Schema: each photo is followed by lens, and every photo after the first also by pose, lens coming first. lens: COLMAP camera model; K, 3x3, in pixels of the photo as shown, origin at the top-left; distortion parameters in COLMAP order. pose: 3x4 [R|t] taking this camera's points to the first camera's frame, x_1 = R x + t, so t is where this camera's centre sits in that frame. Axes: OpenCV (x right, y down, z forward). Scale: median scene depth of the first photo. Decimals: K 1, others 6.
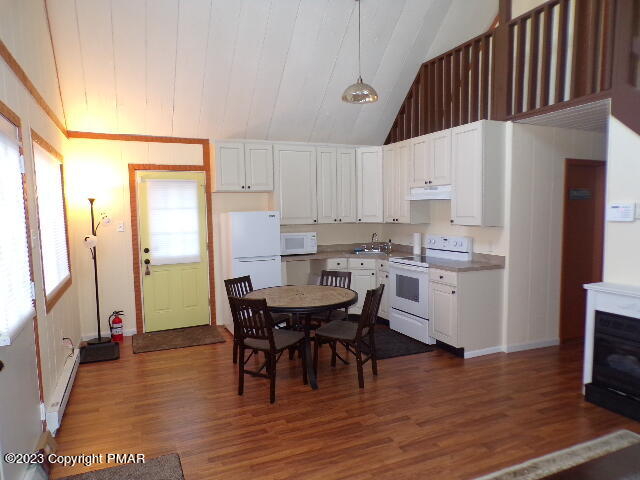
lens RADIAL K [[435.8, 0, 319.8], [0, 435.8, 246.6], [0, 0, 1]] dist [-0.008190, 0.005819]
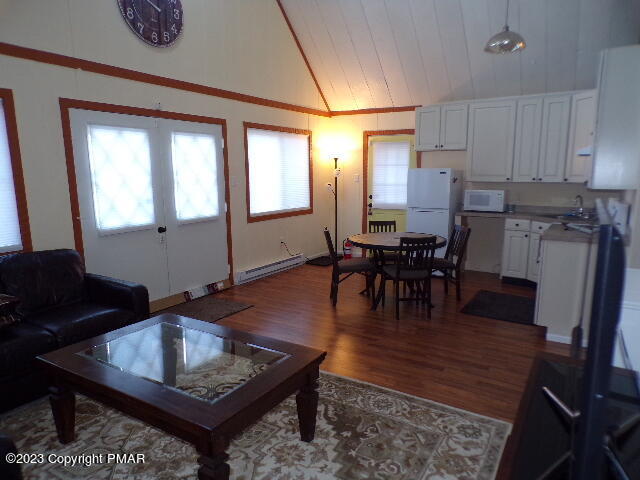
lens RADIAL K [[435.8, 0, 319.8], [0, 435.8, 246.6], [0, 0, 1]] dist [-0.008190, 0.005819]
pose [[0.567647, 0.153987, -0.808743, 0.622503], [-0.075984, 0.987958, 0.134778, -0.009022], [0.819758, -0.015055, 0.572512, 0.107041]]
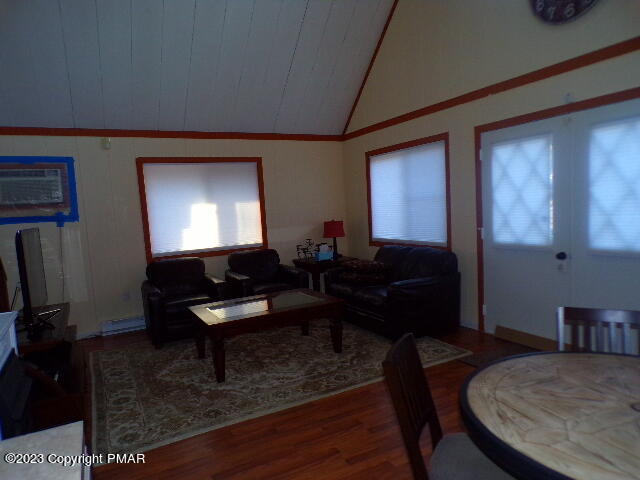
lens RADIAL K [[435.8, 0, 319.8], [0, 435.8, 246.6], [0, 0, 1]] dist [-0.008190, 0.005819]
pose [[-0.994821, 0.078835, -0.064156, 0.159001], [0.065974, 0.980999, 0.182453, -0.065564], [0.077321, 0.177275, -0.981119, 0.981237]]
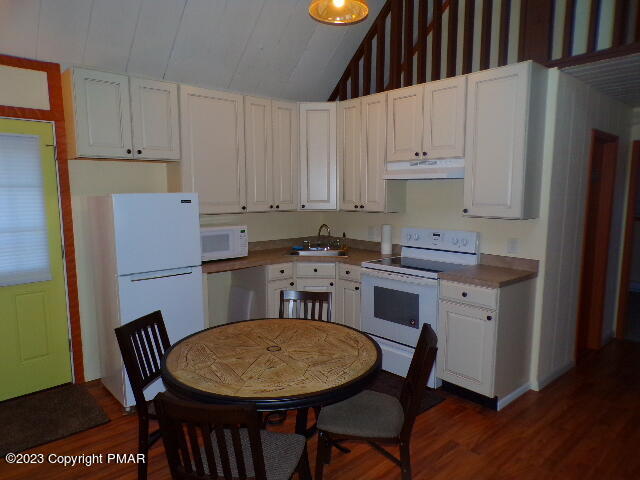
lens RADIAL K [[434.6, 0, 320.3], [0, 434.6, 244.8], [0, 0, 1]] dist [-0.003797, 0.002173]
pose [[0.950493, -0.026032, 0.309655, -0.118839], [0.013029, 0.998947, 0.043989, -0.033378], [-0.310474, -0.037777, 0.949831, 0.366284]]
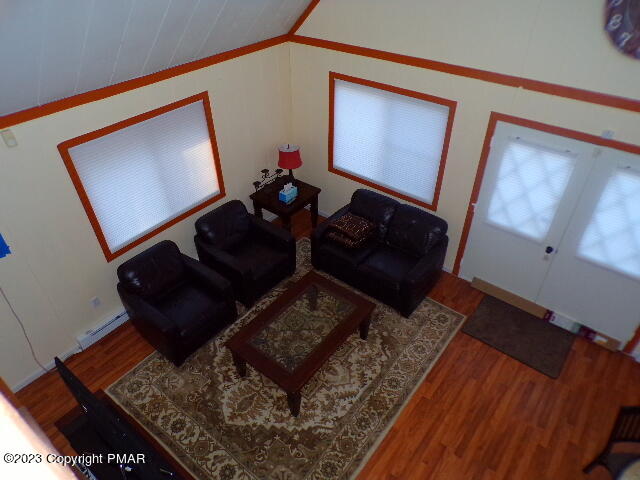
lens RADIAL K [[435.8, 0, 319.8], [0, 435.8, 246.6], [0, 0, 1]] dist [-0.008190, 0.005819]
pose [[-0.886106, 0.308724, -0.345697, 0.415351], [-0.017958, 0.722439, 0.691202, -0.473403], [0.463136, 0.618686, -0.634613, 0.665627]]
